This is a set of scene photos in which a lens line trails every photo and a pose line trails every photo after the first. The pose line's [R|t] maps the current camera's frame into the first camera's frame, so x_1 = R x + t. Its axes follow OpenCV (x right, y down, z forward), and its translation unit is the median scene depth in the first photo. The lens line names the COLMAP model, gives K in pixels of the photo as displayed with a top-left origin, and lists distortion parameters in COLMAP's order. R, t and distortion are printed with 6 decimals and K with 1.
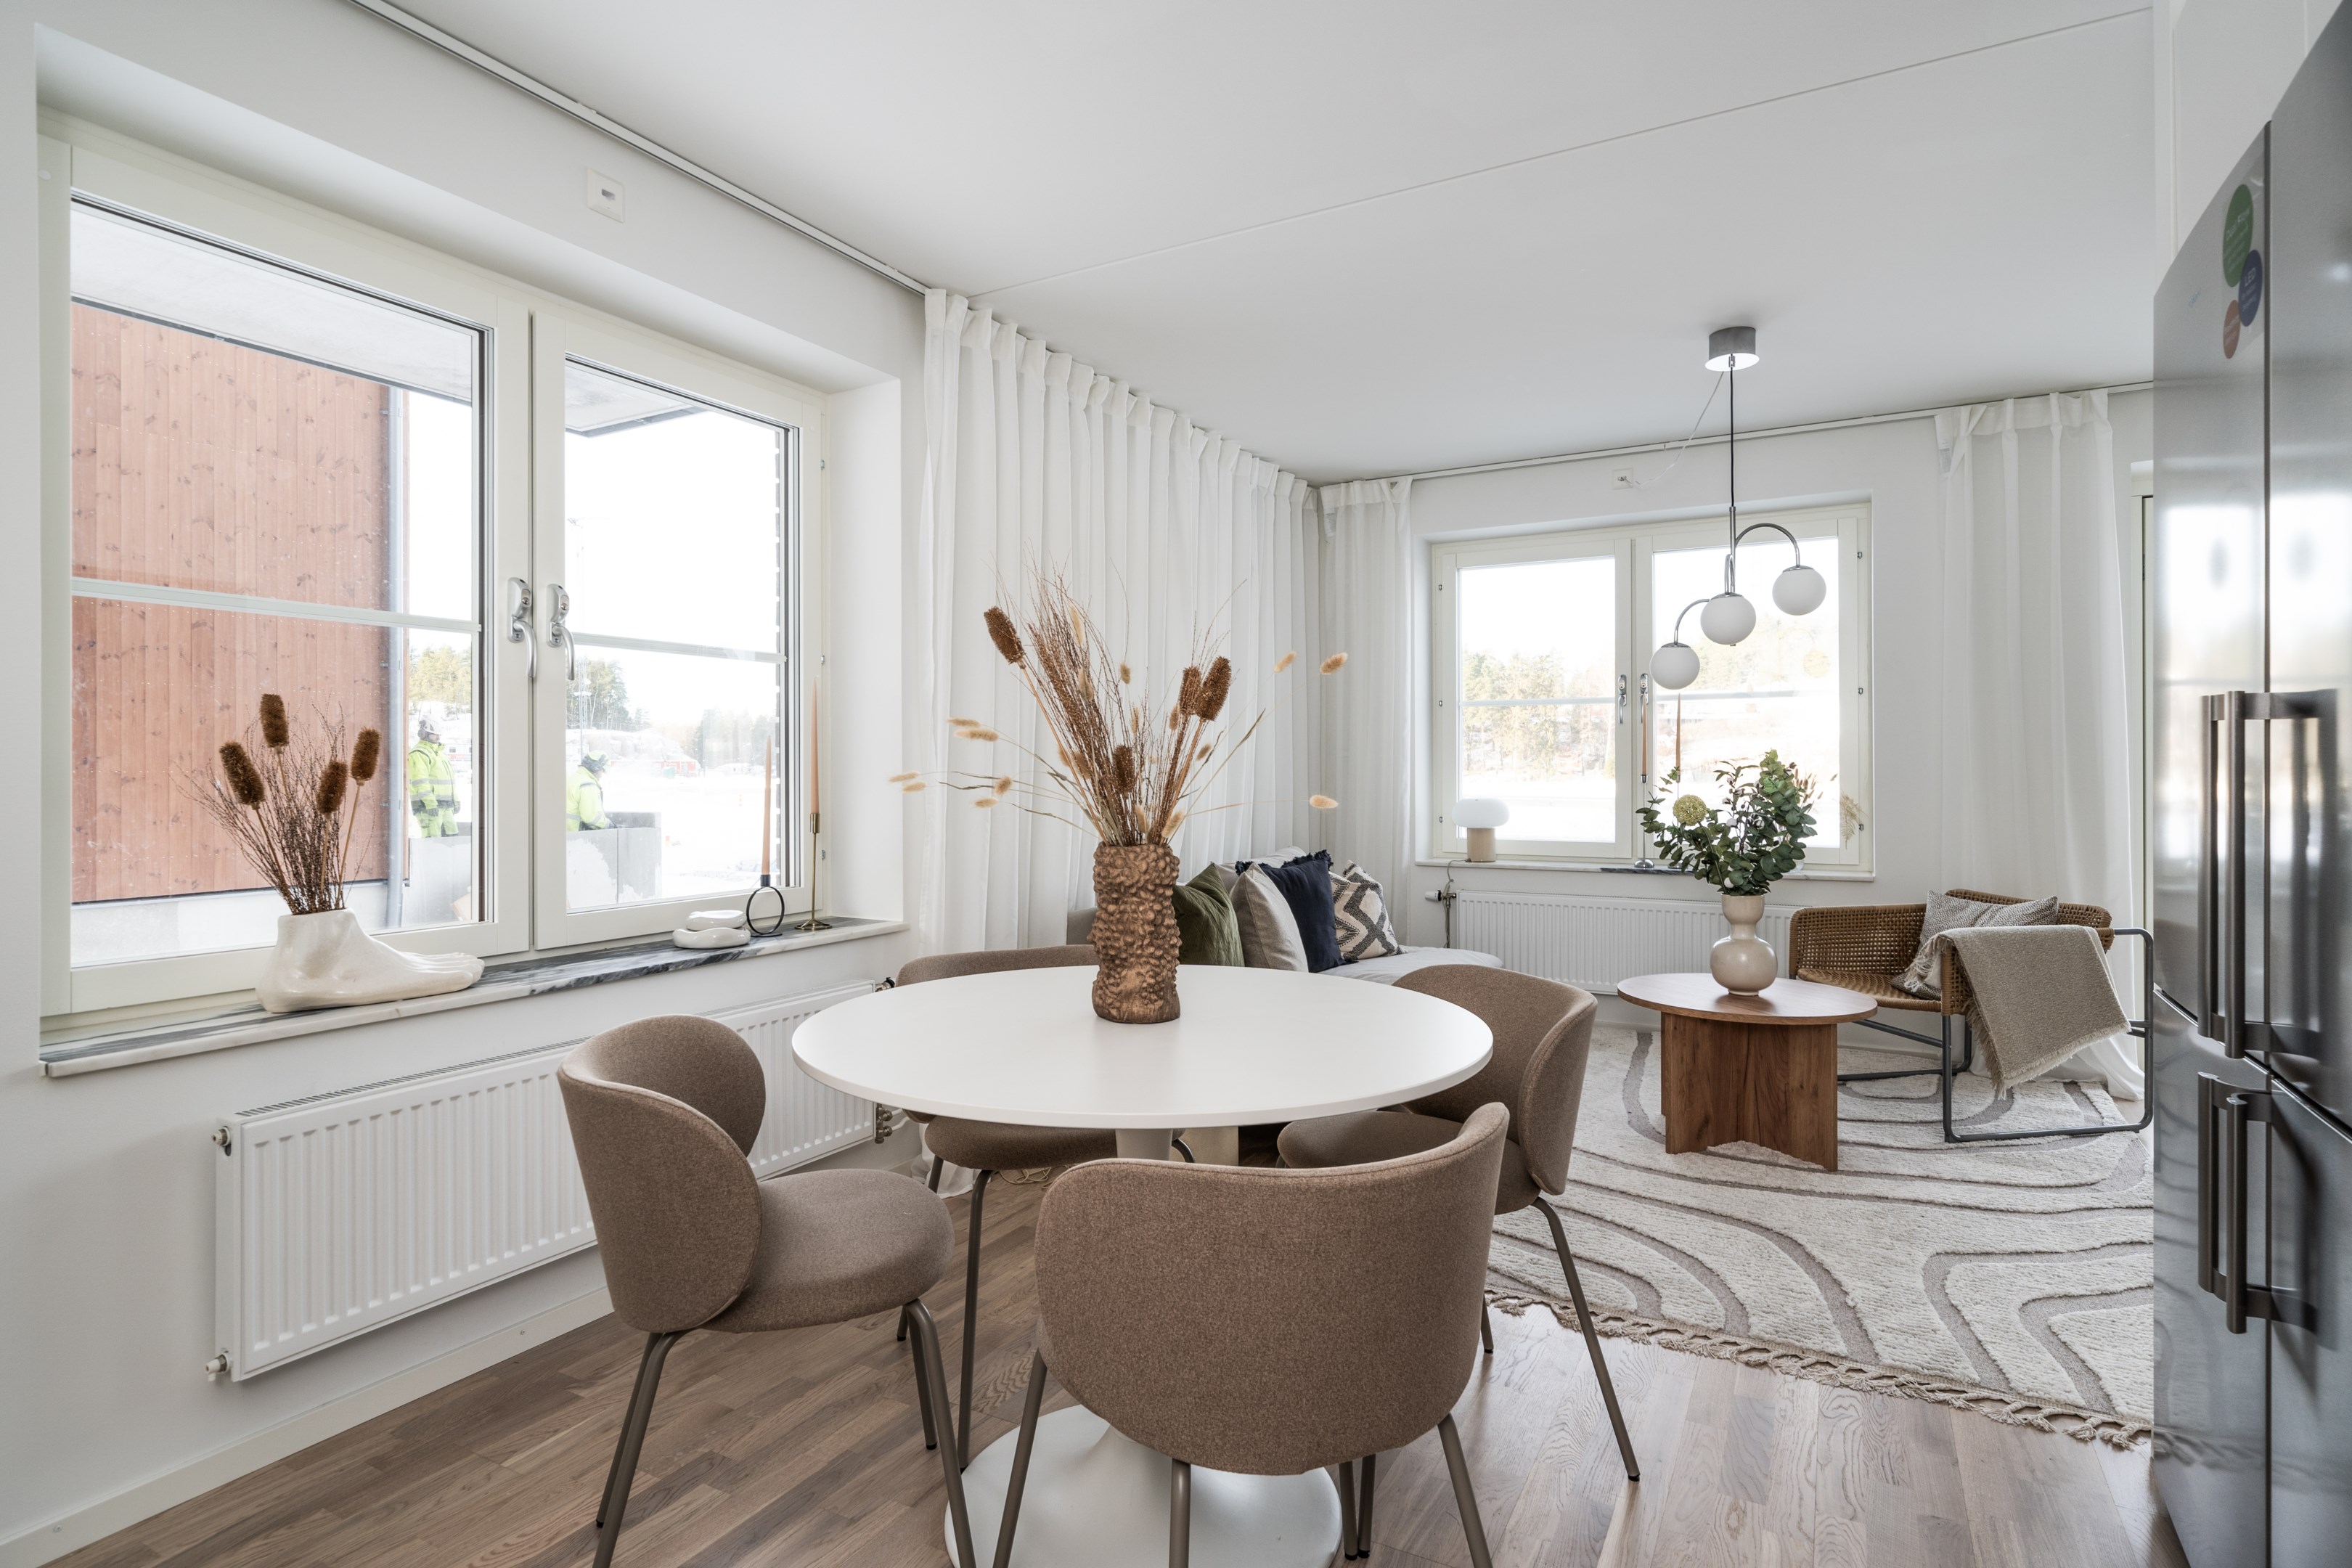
lens RADIAL K [[1197.3, 0, 1176.0], [0, 1197.3, 784.0], [0, 0, 1]] dist [0.000801, 0.000363]
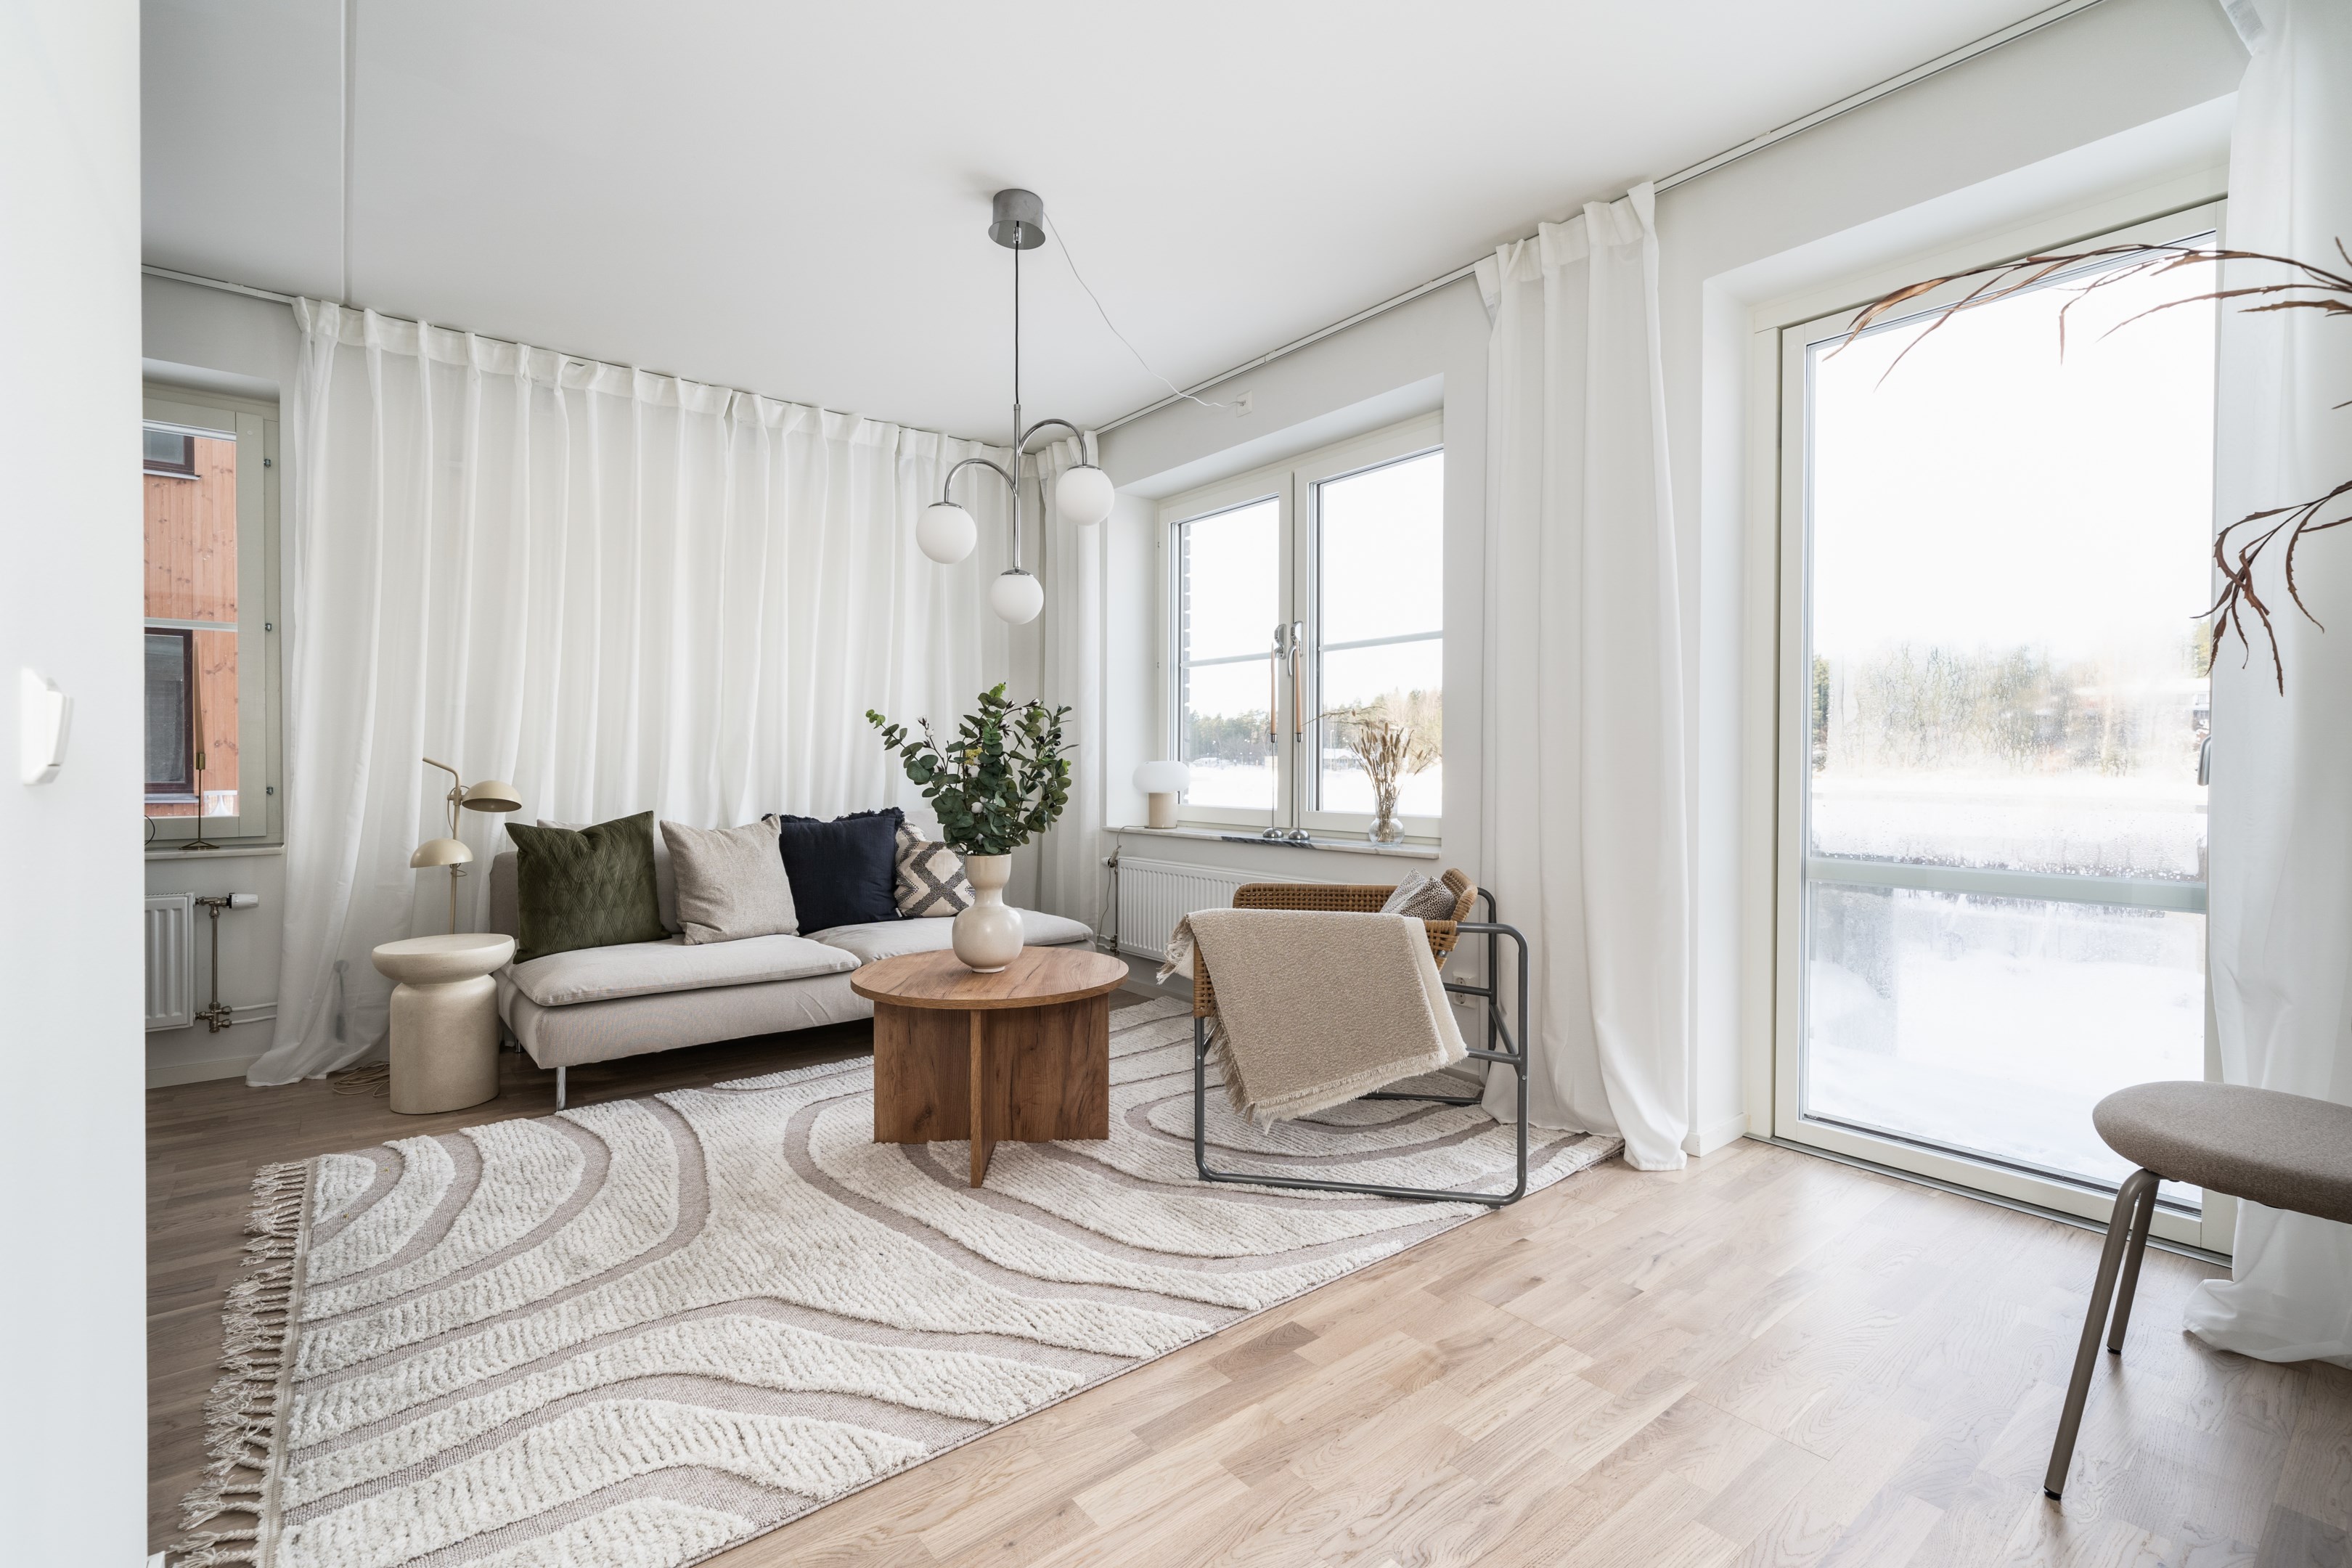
lens RADIAL K [[1015.8, 0, 1176.0], [0, 1015.8, 784.0], [0, 0, 1]] dist [0.014098, 0.000075]
pose [[0.923498, 0.007066, -0.383537, 0.689106], [-0.004940, 0.999966, 0.006527, 0.027768], [0.383570, -0.004133, 0.923502, 0.293427]]
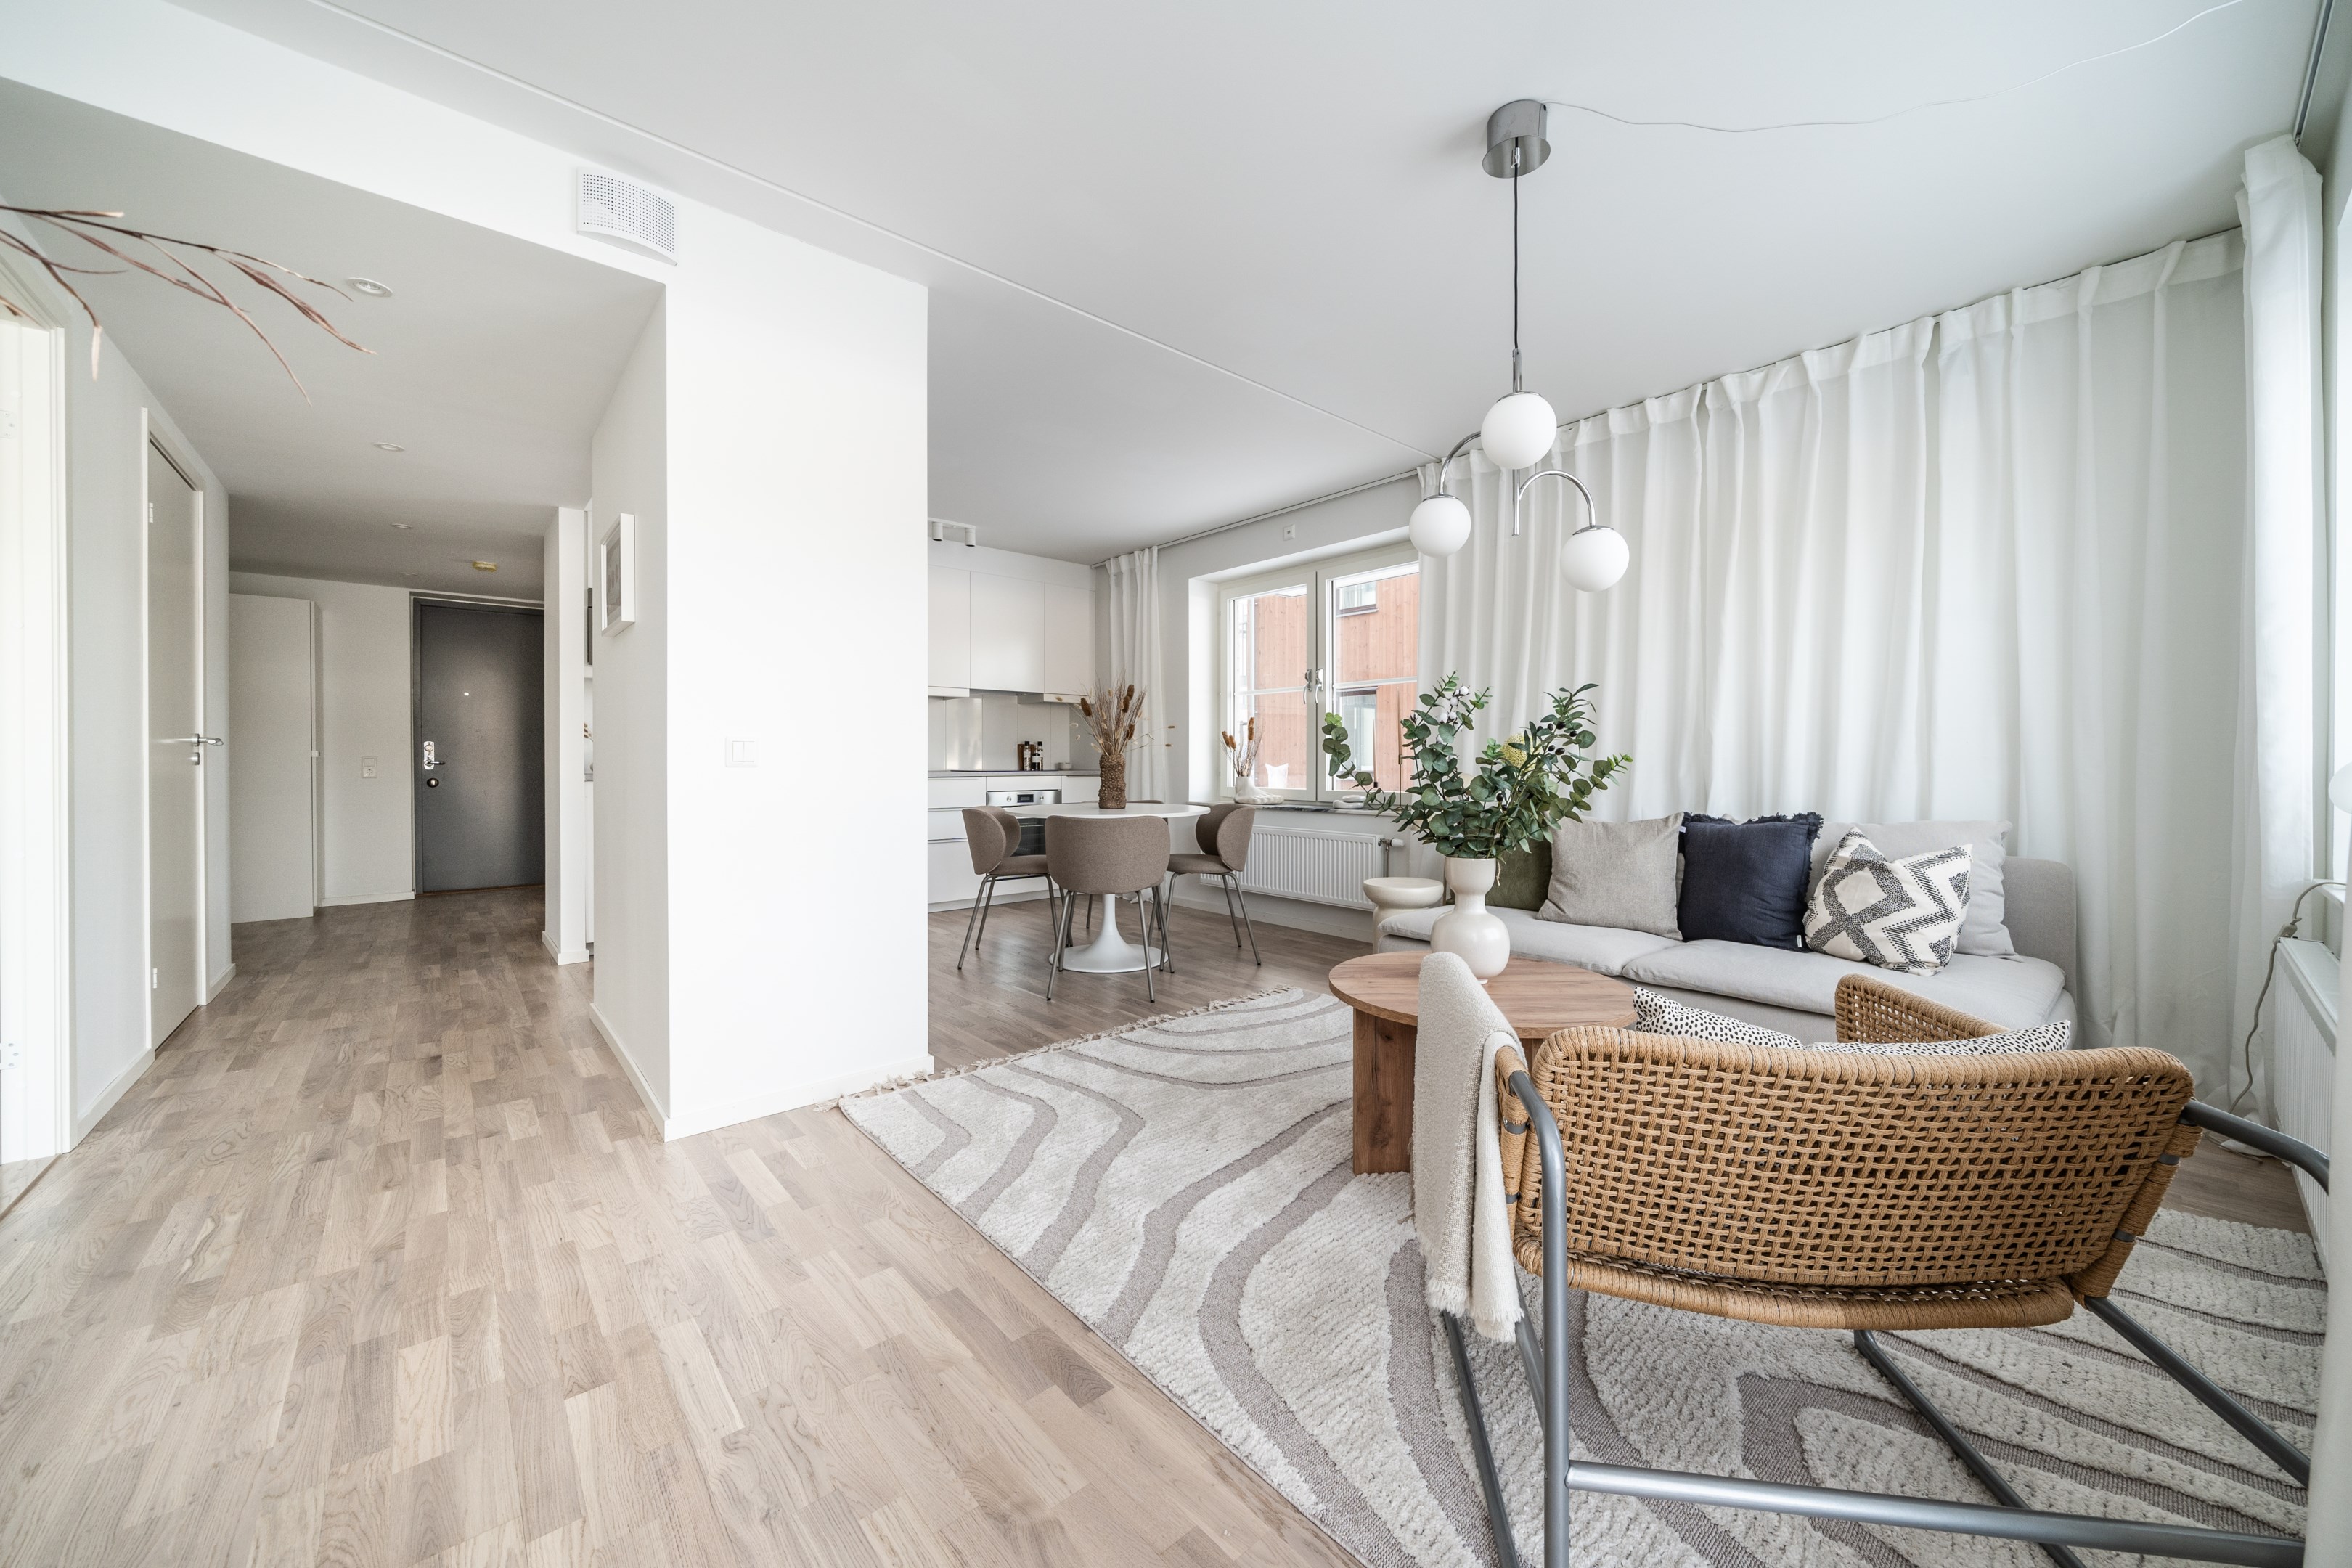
lens RADIAL K [[867.5, 0, 1176.0], [0, 867.5, 784.0], [0, 0, 1]] dist [-0.001754, -0.000111]
pose [[-0.335089, 0.020216, -0.941970, 0.850110], [-0.010983, 0.999618, 0.025361, 0.024573], [0.942122, 0.018844, -0.334739, 0.795984]]
